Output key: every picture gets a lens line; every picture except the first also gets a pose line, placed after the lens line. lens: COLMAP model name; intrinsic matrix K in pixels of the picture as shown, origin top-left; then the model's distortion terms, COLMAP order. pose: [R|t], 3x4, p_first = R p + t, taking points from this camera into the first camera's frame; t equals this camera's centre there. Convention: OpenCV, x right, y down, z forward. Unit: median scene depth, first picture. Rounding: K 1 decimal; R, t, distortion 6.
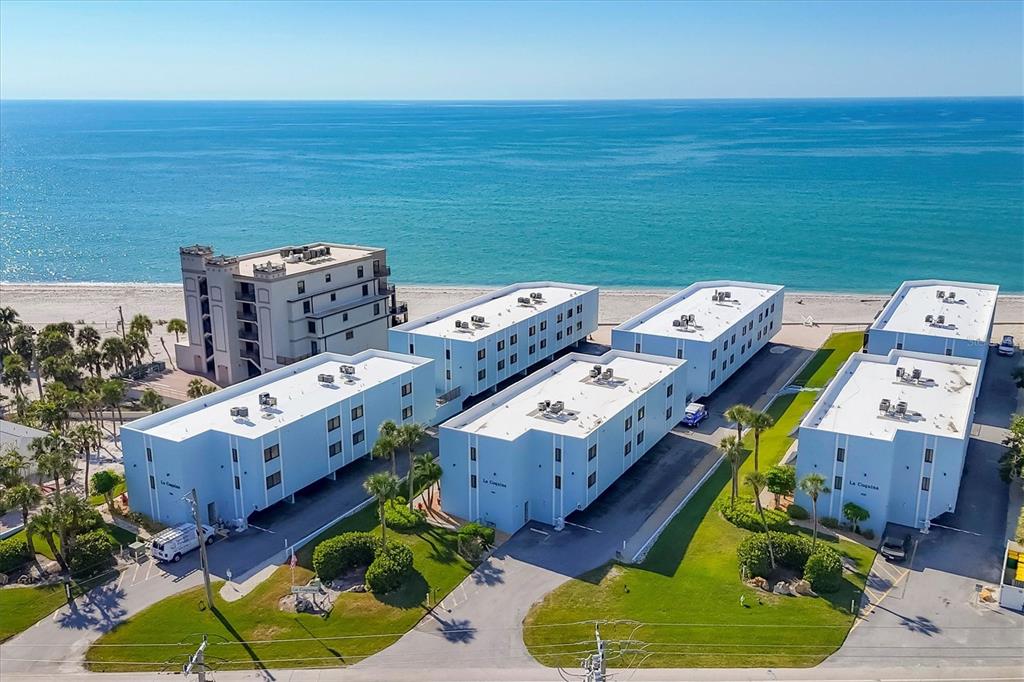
lens RADIAL K [[886.3, 0, 512.0], [0, 886.3, 341.0], [0, 0, 1]] dist [0.040578, -0.008033]
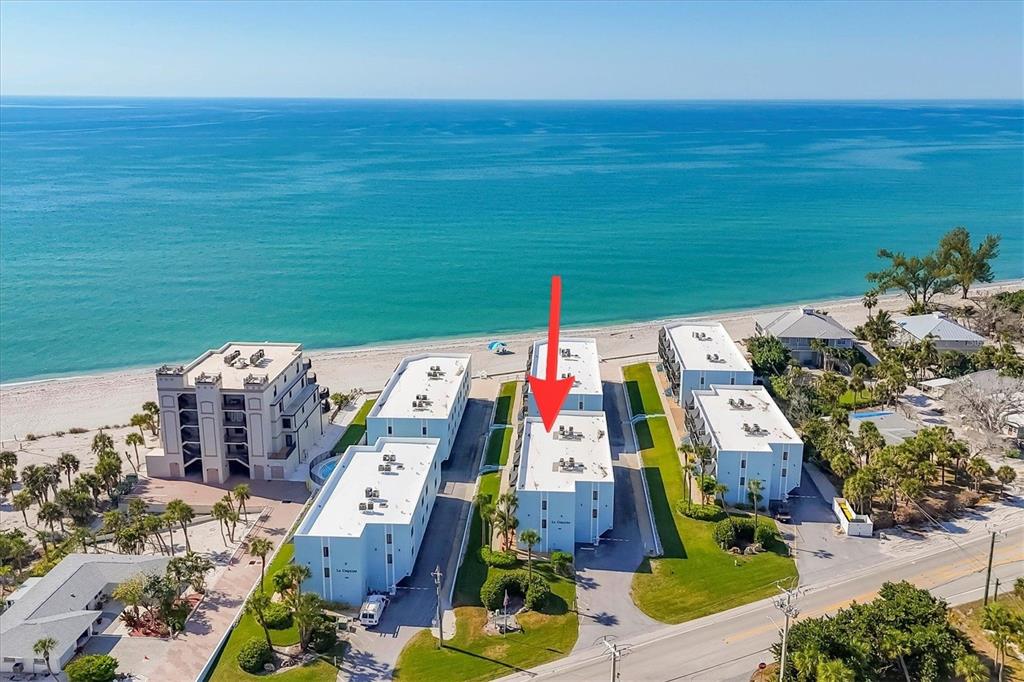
lens RADIAL K [[886.3, 0, 512.0], [0, 886.3, 341.0], [0, 0, 1]] dist [0.040578, -0.008033]
pose [[0.900800, -0.108340, 0.420501, -0.680584], [0.110044, 0.993720, 0.020291, -0.178151], [-0.420058, 0.027995, 0.907065, -0.311524]]
